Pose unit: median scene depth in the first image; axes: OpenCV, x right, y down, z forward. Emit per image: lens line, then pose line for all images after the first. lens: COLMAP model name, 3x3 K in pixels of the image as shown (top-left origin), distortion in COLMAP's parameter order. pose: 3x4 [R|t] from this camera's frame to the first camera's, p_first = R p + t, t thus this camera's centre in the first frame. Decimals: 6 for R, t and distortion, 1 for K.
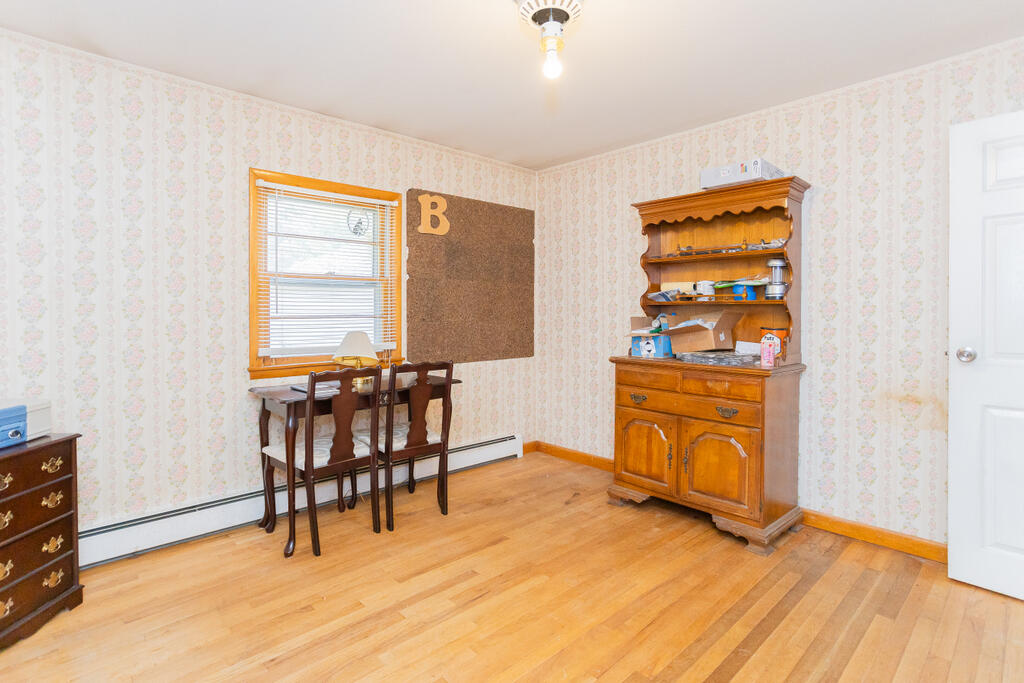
lens RADIAL K [[514.9, 0, 512.3], [0, 514.9, 331.0], [0, 0, 1]] dist [-0.000798, -0.016849]
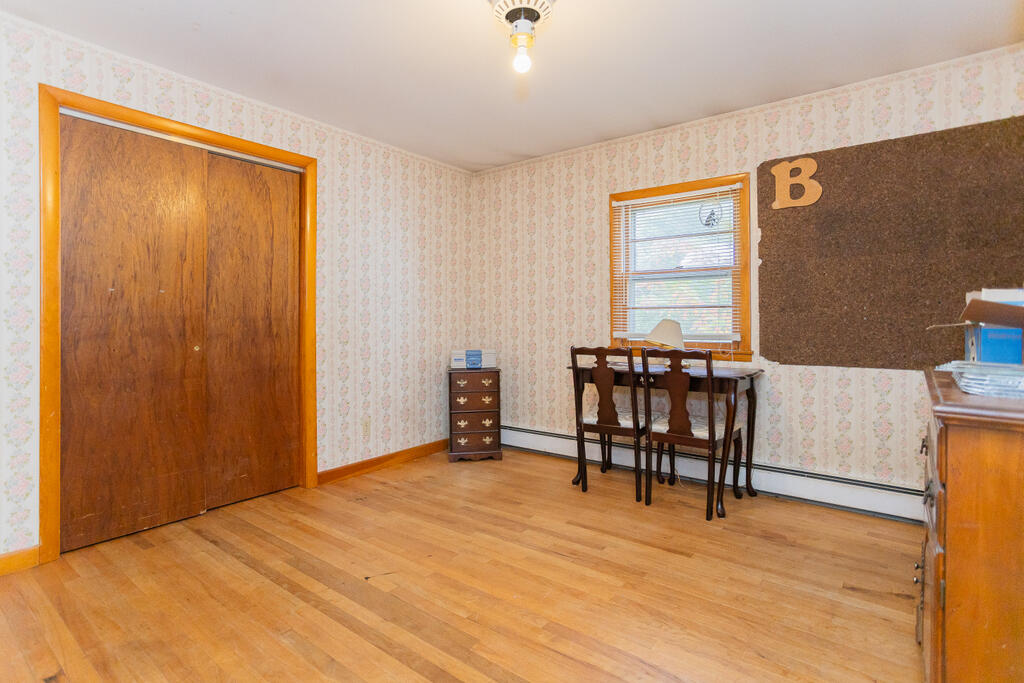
lens RADIAL K [[508.7, 0, 508.2], [0, 508.7, 341.4], [0, 0, 1]] dist [-0.055953, 0.036639]
pose [[0.161597, 0.041474, -0.985985, 0.683287], [-0.038207, 0.998630, 0.035744, 0.021000], [0.986117, 0.031896, 0.162961, 0.496195]]
